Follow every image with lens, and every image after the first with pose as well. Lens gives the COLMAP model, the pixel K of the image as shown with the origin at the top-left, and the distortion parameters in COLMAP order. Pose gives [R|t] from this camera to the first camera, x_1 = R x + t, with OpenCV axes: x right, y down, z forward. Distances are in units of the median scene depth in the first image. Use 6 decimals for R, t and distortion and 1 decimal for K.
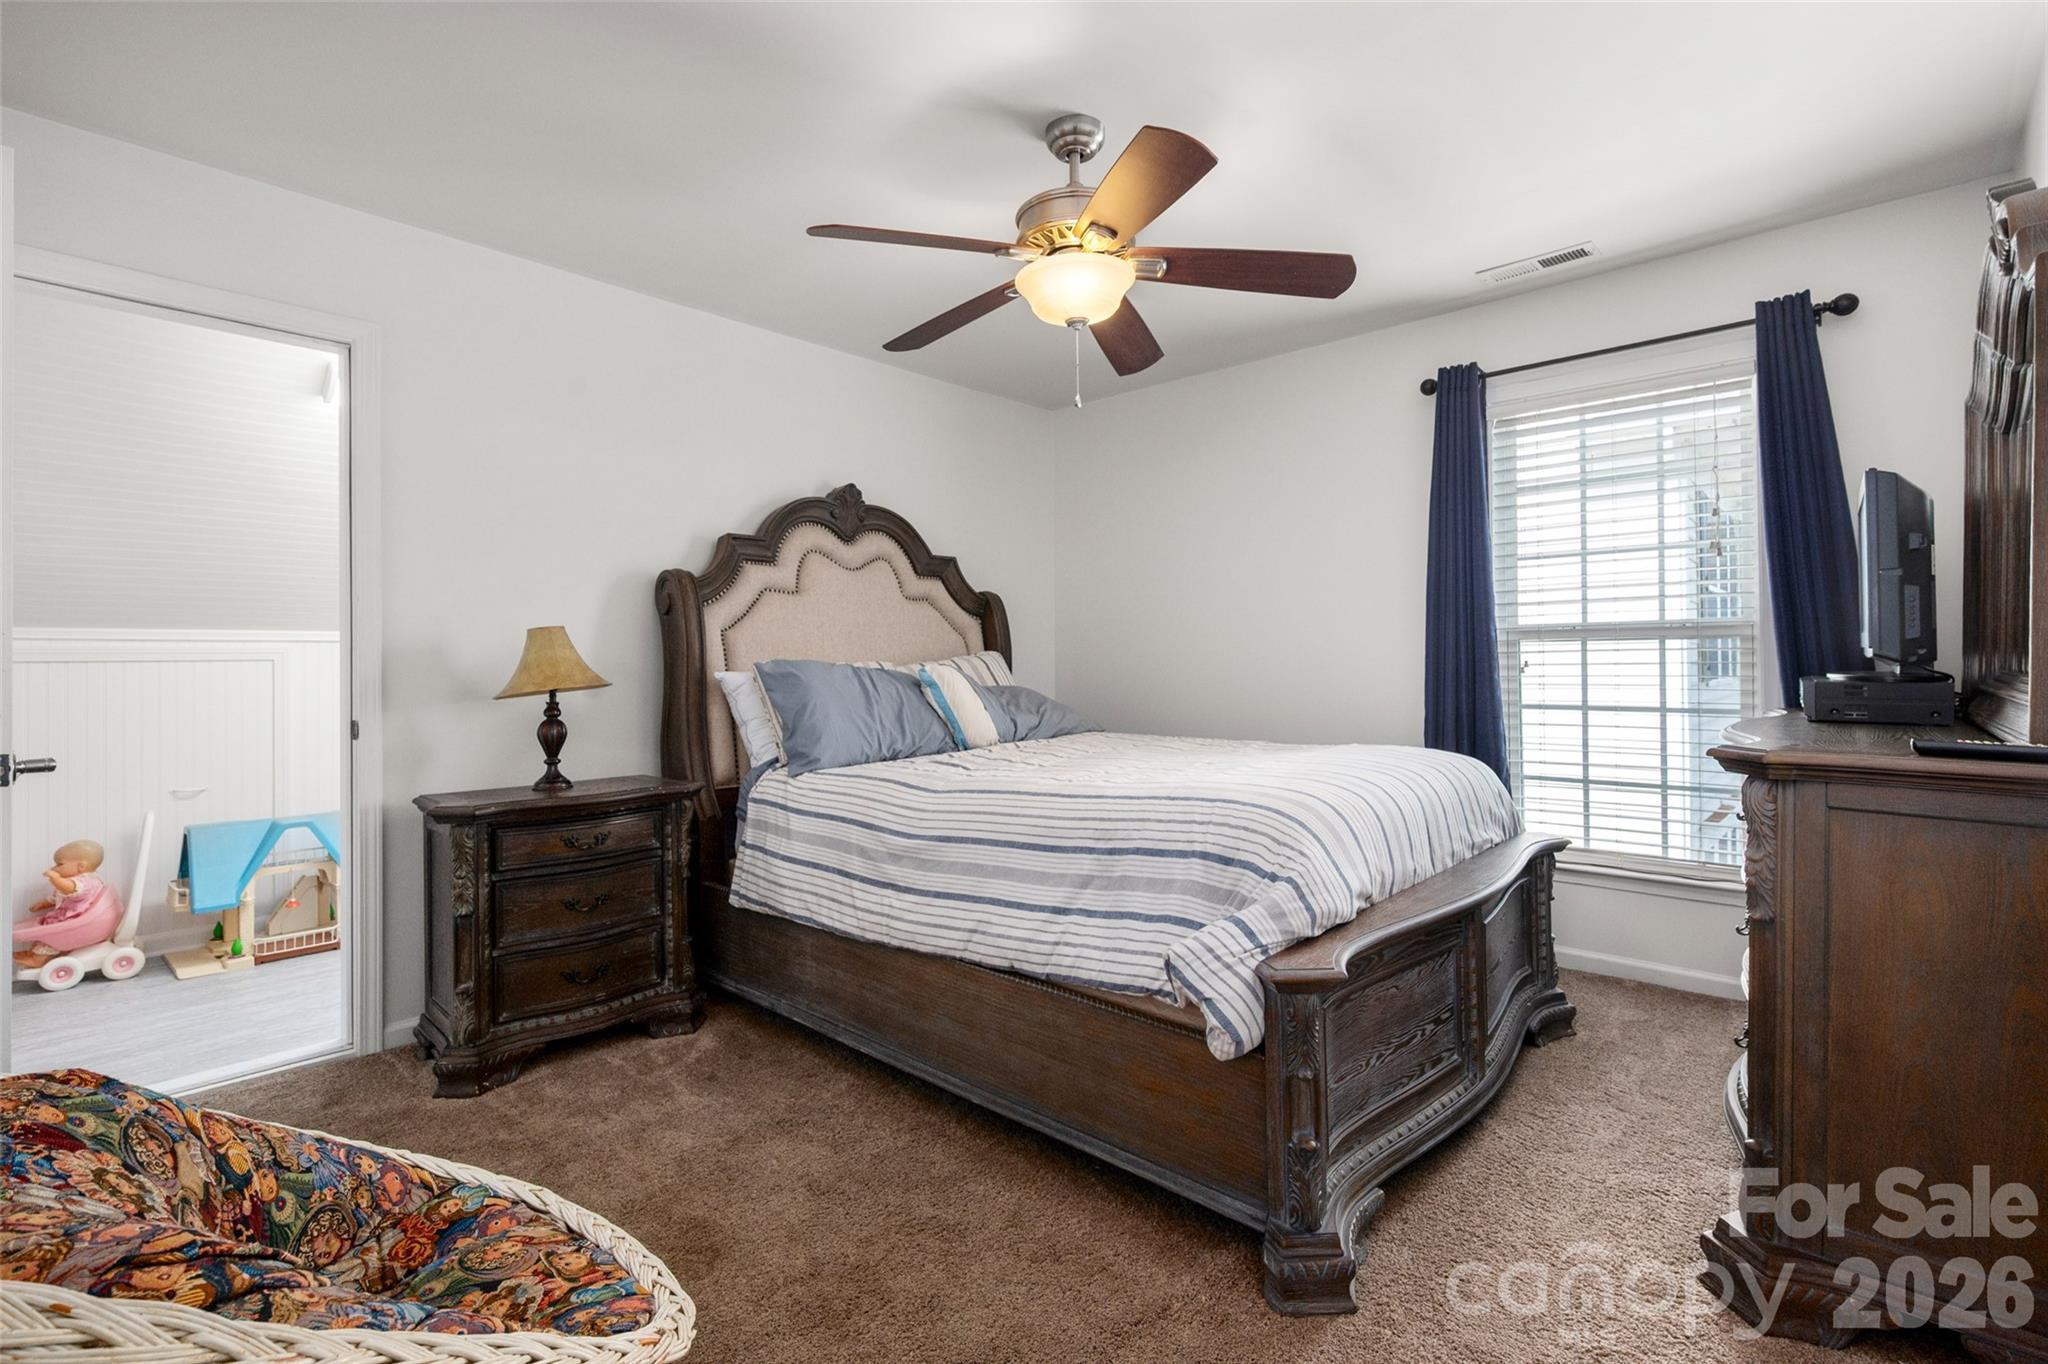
lens RADIAL K [[950.6, 0, 1034.9], [0, 950.6, 667.0], [0, 0, 1]] dist [0.000522, 0.000172]
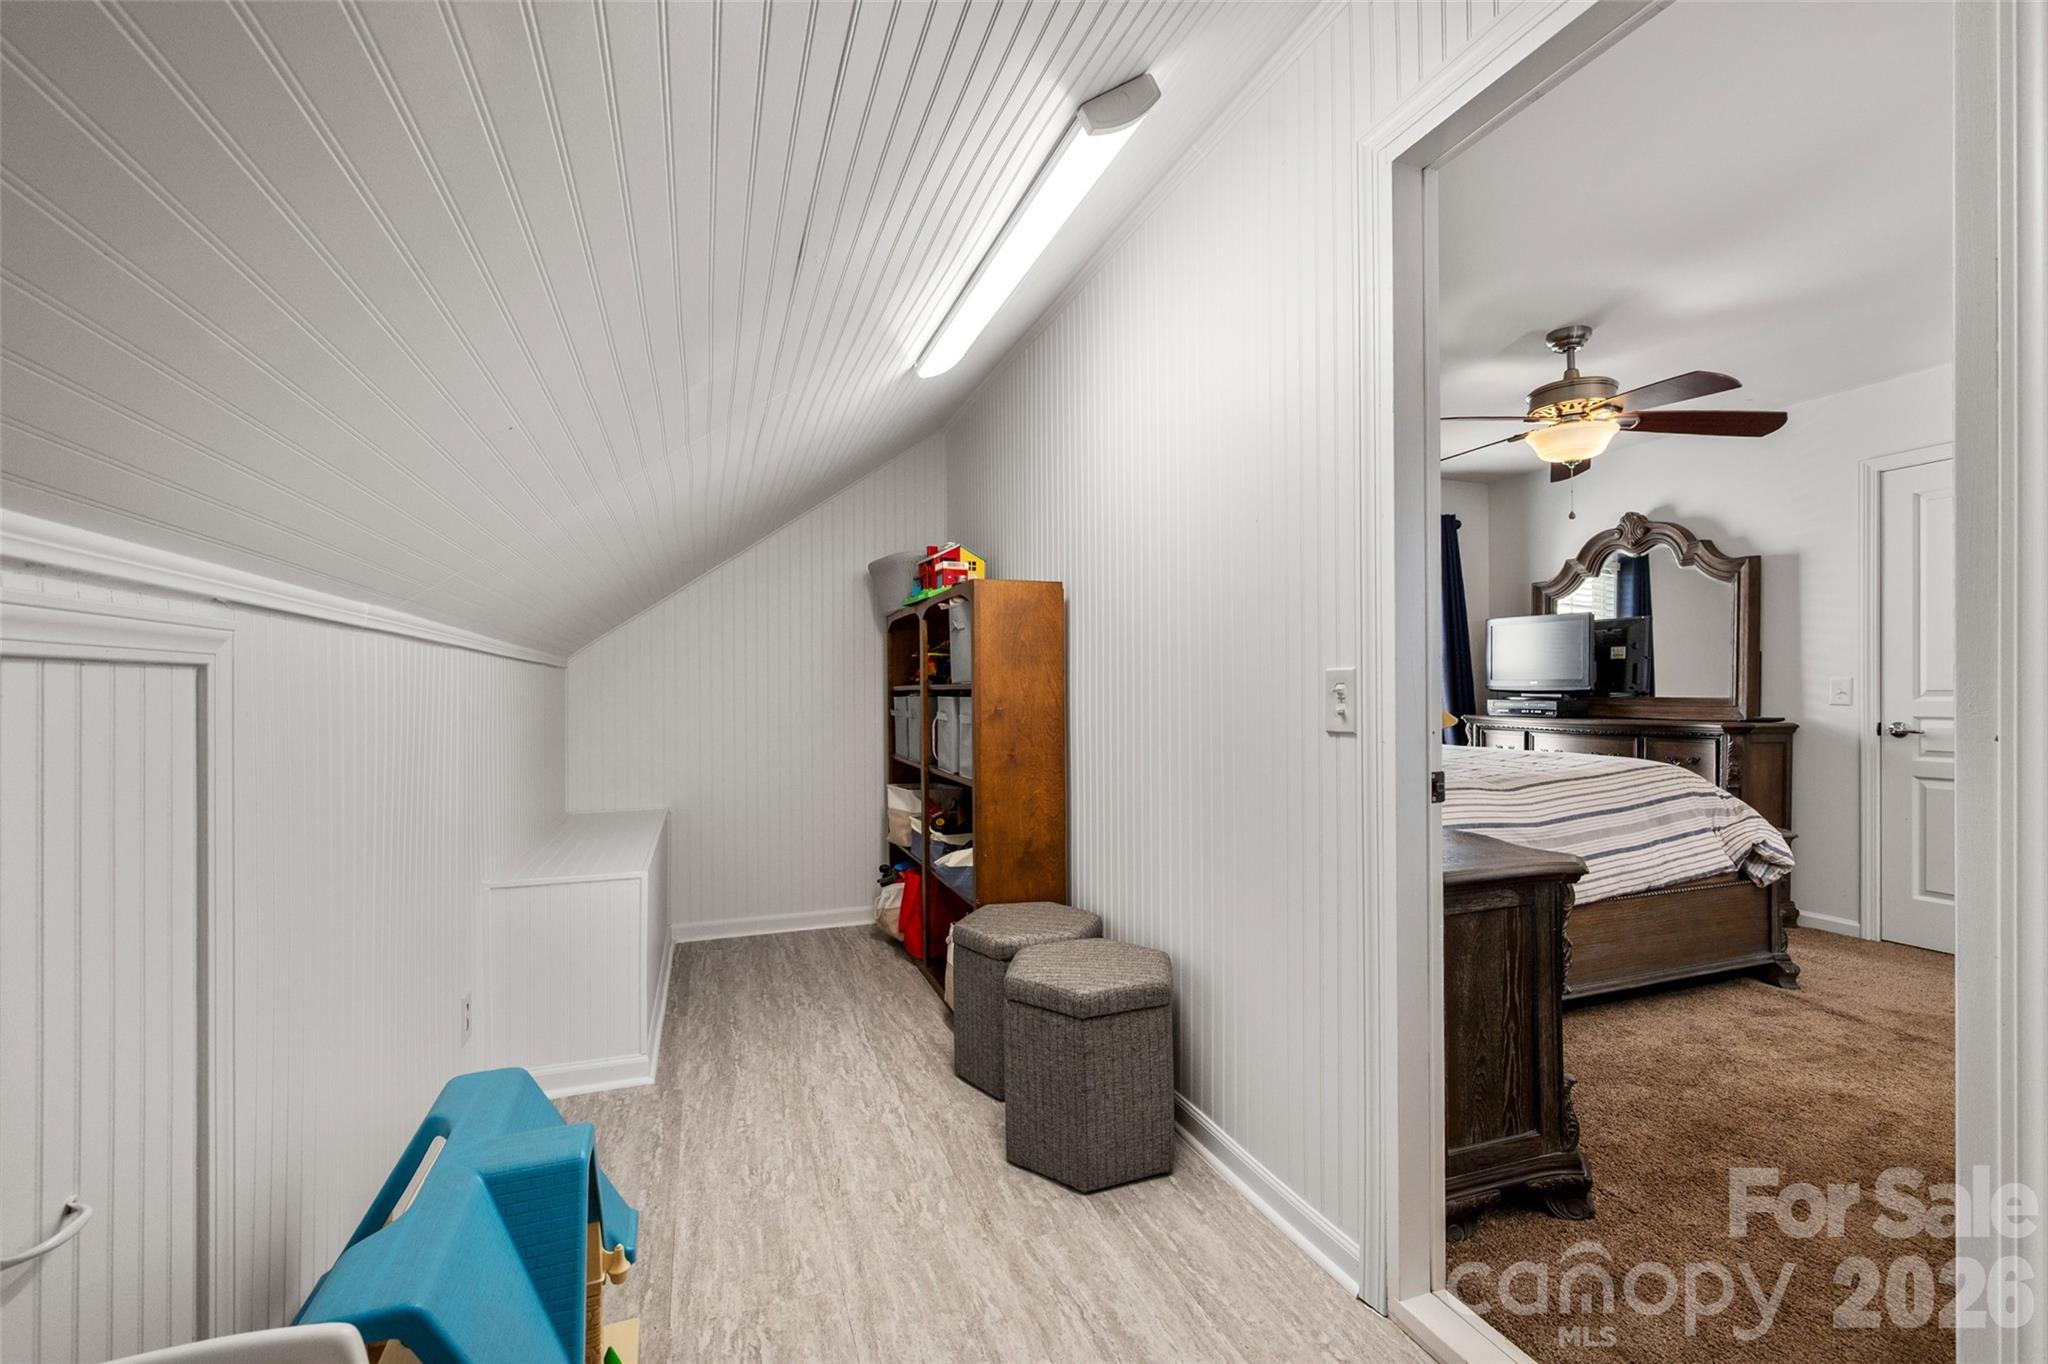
lens RADIAL K [[890.0, 0, 1025.8], [0, 890.0, 683.9], [0, 0, 1]] dist [0.004685, -0.000785]
pose [[0.430173, 0.004716, 0.902734, -1.688995], [-0.001707, 0.999989, -0.004411, -0.006587], [-0.902745, 0.000357, 0.430176, 1.229223]]
